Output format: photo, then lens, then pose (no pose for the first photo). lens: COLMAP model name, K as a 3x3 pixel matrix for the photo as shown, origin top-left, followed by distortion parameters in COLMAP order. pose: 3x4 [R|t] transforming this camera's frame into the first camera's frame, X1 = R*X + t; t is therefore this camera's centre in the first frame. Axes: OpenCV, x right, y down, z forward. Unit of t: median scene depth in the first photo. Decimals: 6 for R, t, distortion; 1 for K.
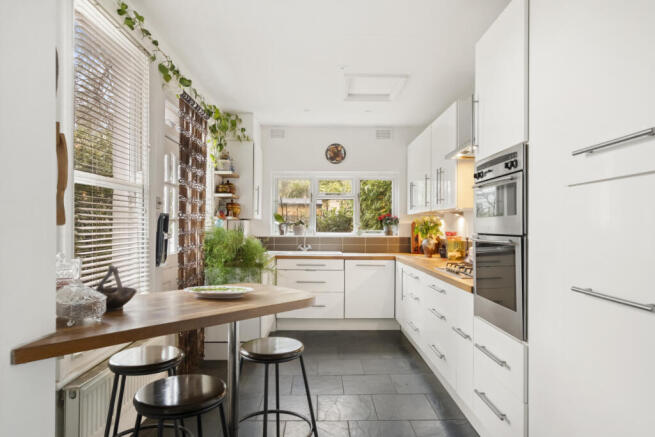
lens RADIAL K [[416.3, 0, 325.3], [0, 416.3, 223.7], [0, 0, 1]] dist [0.008320, 0.005745]
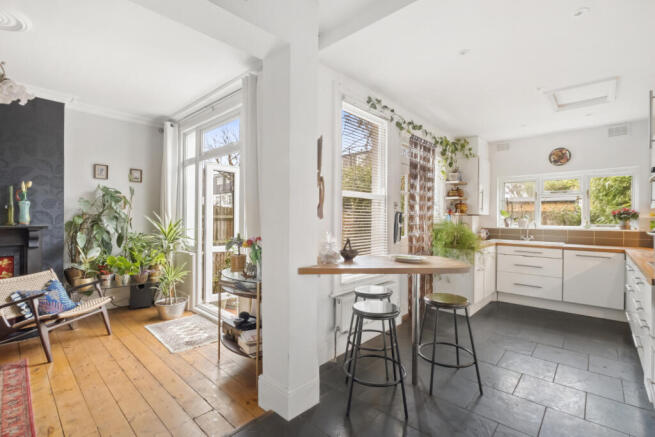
lens RADIAL K [[303.6, 0, 328.8], [0, 303.6, 219.0], [0, 0, 1]] dist [0.000165, 0.002370]
pose [[0.735390, 0.001258, -0.677643, 0.142932], [-0.000748, 0.999999, 0.001045, 0.002212], [0.677644, -0.000261, 0.735390, -0.046059]]
